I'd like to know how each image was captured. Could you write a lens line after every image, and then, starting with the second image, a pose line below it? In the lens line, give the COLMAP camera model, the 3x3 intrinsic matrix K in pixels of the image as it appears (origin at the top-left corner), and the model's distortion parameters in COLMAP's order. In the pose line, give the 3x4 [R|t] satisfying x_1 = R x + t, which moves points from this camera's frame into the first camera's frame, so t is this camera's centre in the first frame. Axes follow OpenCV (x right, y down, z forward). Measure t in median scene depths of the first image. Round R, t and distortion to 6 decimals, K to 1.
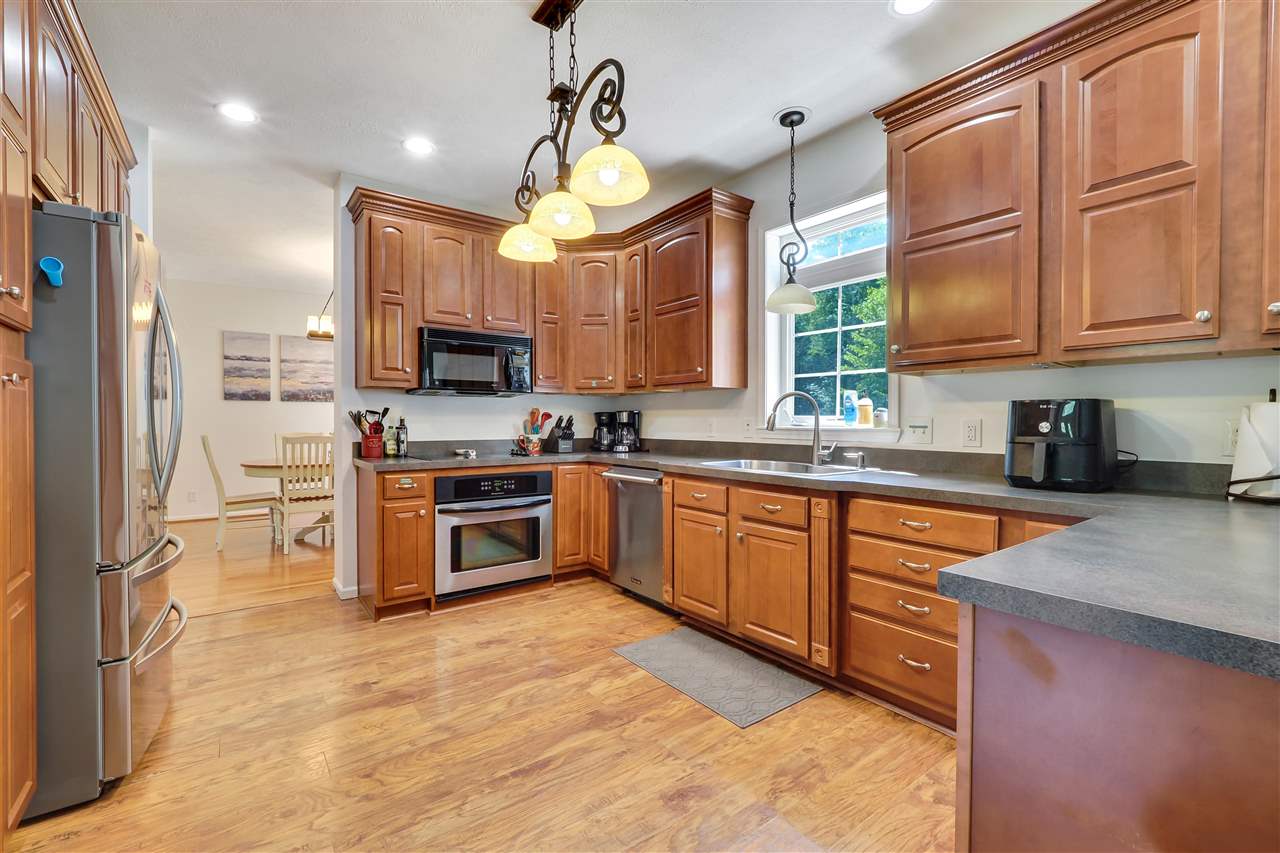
lens RADIAL K [[545.6, 0, 635.4], [0, 545.6, 430.7], [0, 0, 1]] dist [-0.002446, -0.000033]
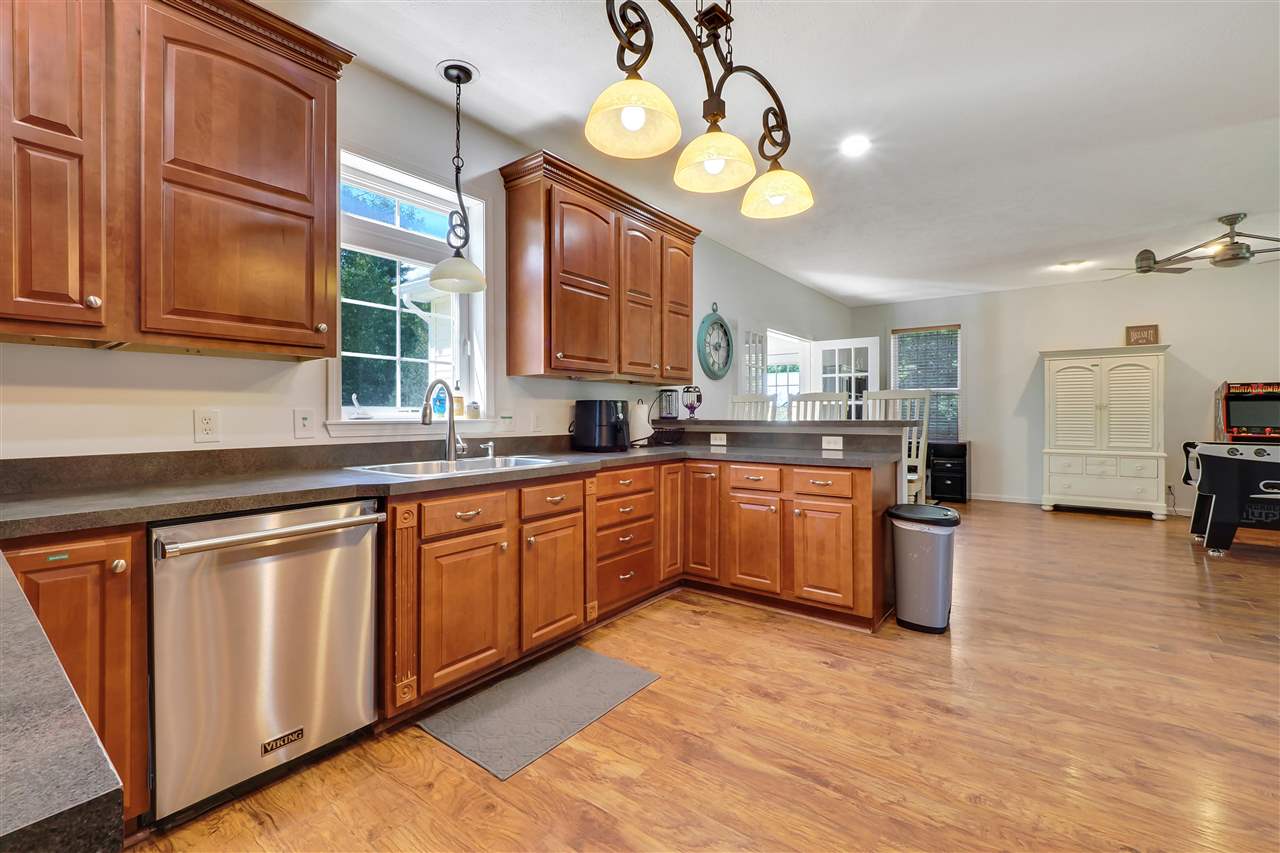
lens RADIAL K [[545.6, 0, 632.0], [0, 545.6, 408.4], [0, 0, 1]] dist [-0.002446, -0.000033]
pose [[-0.261012, 0.007035, 0.965310, -0.620657], [0.019916, 0.999800, -0.001901, -0.016712], [-0.965130, 0.018729, -0.261100, 0.919466]]
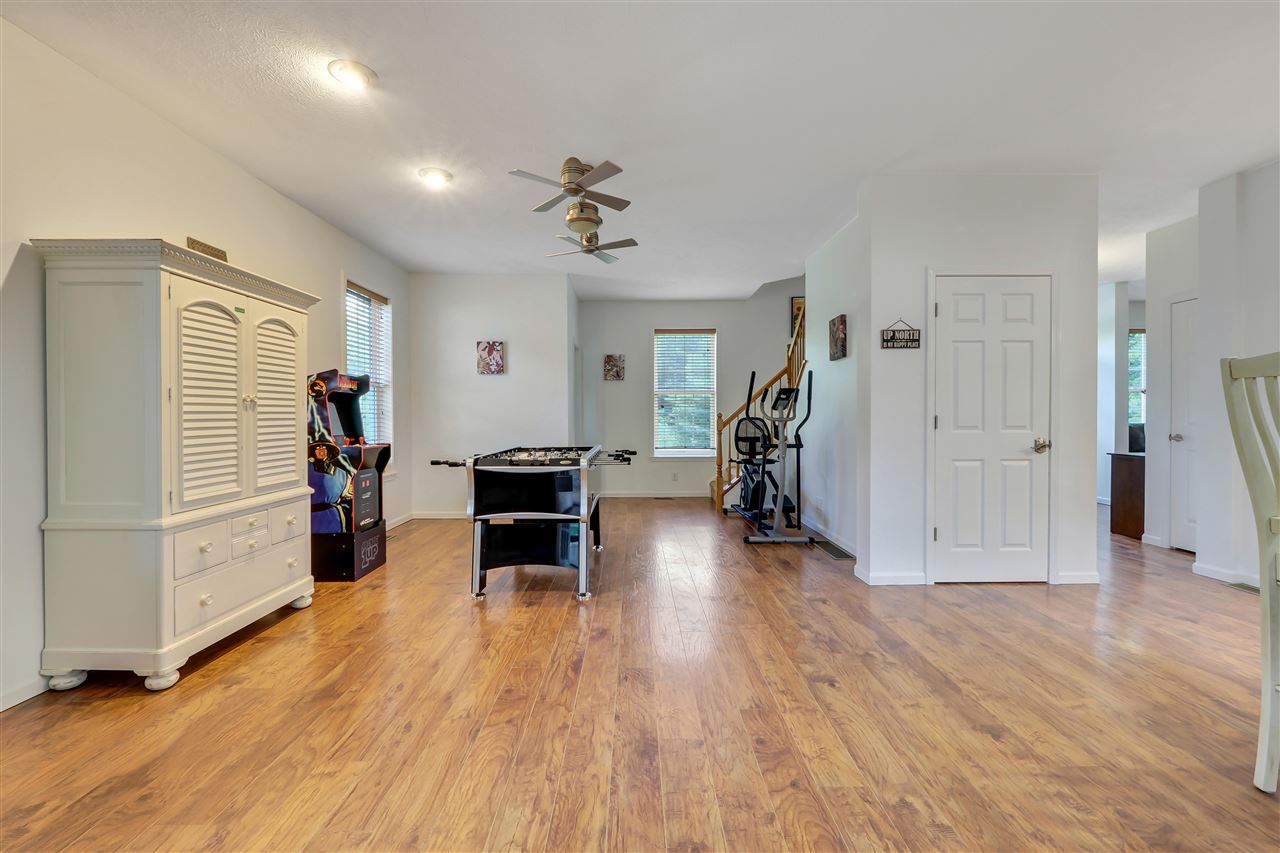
lens RADIAL K [[545.6, 0, 637.5], [0, 545.6, 422.0], [0, 0, 1]] dist [-0.002446, -0.000033]
pose [[-0.607552, 0.009636, -0.794221, 1.185168], [-0.010436, 0.999743, 0.020113, 0.014020], [0.794211, 0.020508, -0.607296, -0.185880]]
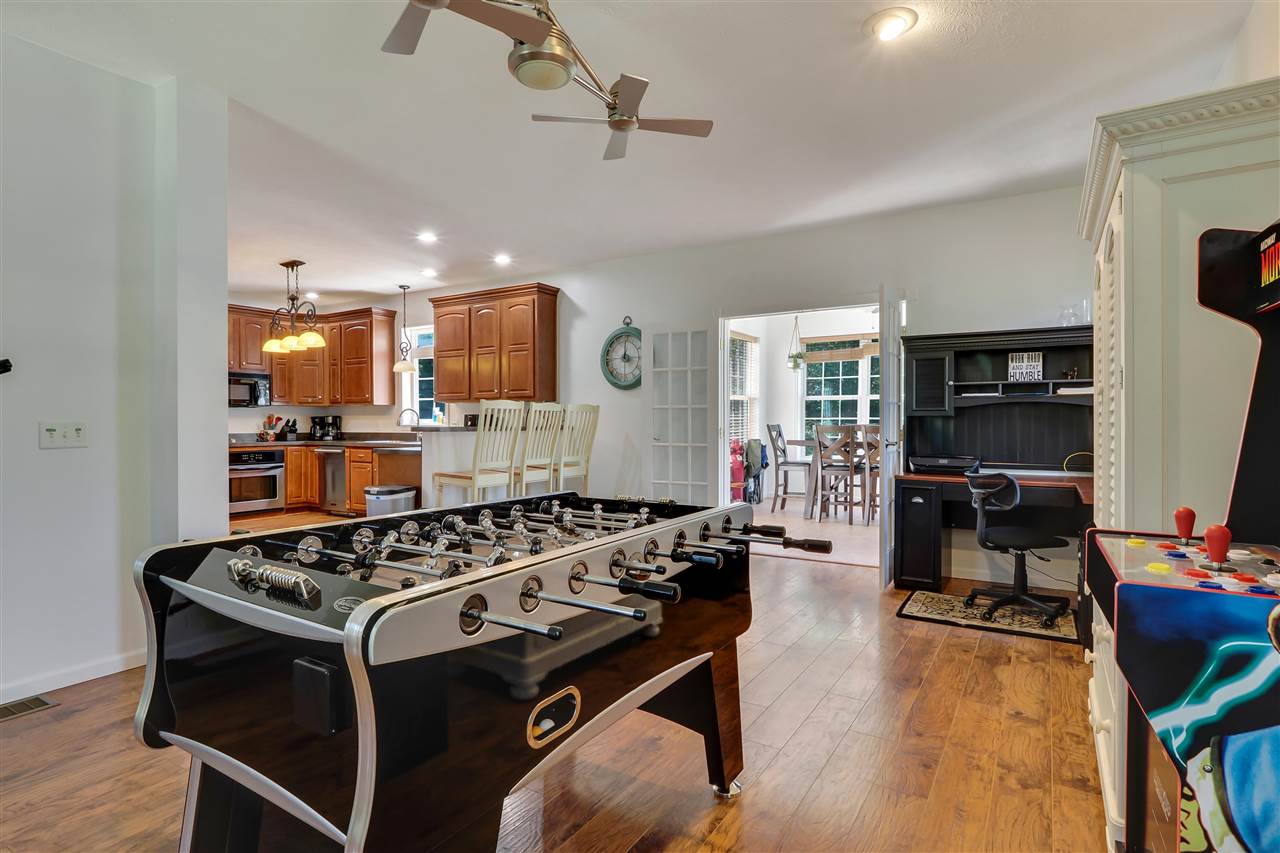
lens RADIAL K [[675.5, 0, 633.3], [0, 675.5, 432.5], [0, 0, 1]] dist [-0.003778, -0.001407]
pose [[0.937813, -0.005979, 0.347089, 0.180047], [0.007871, 0.999961, -0.004041, 0.041067], [-0.347051, 0.006522, 0.937824, -1.716752]]
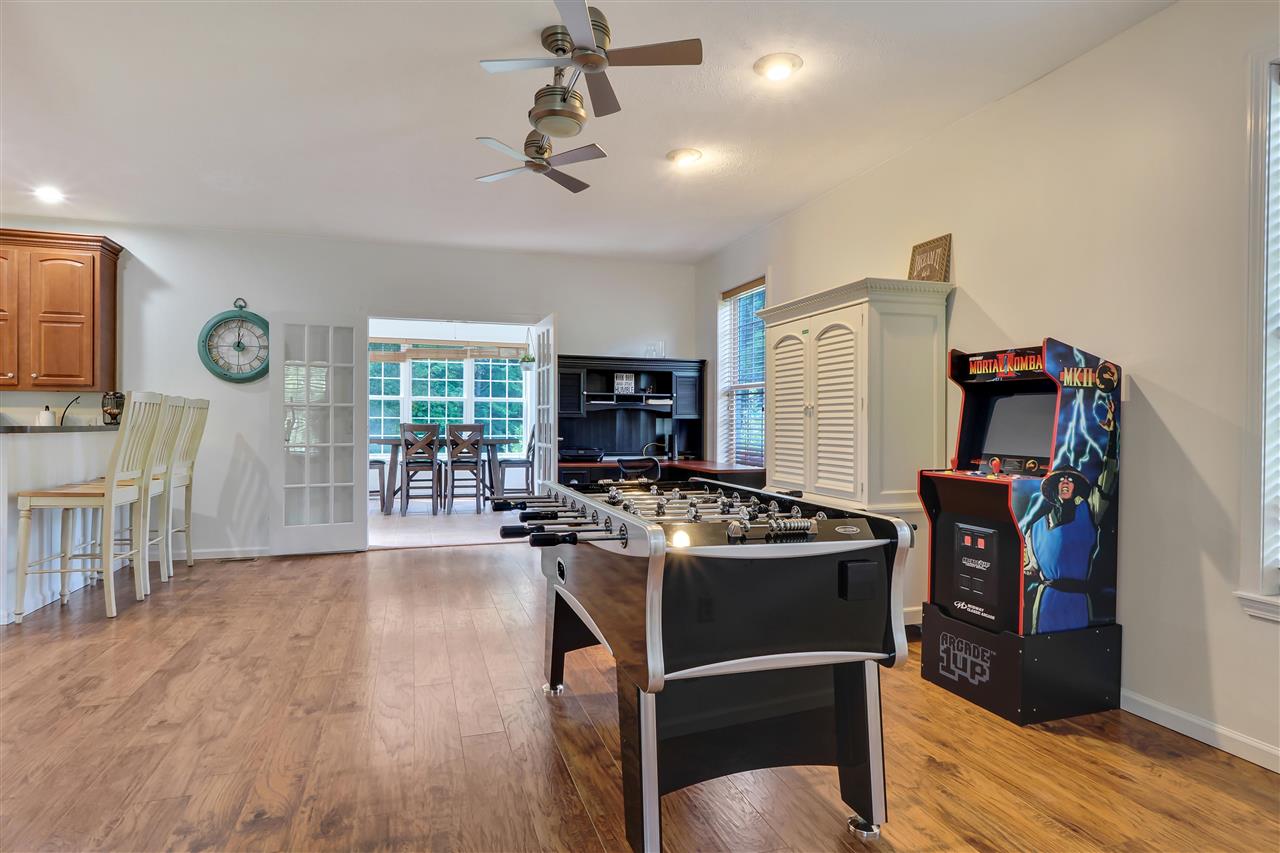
lens RADIAL K [[675.5, 0, 639.3], [0, 675.5, 428.1], [0, 0, 1]] dist [-0.003778, -0.001407]
pose [[0.324759, -0.007037, 0.945771, -0.464730], [0.014827, 0.999887, 0.002348, 0.032922], [-0.945681, 0.013260, 0.324827, -1.357083]]
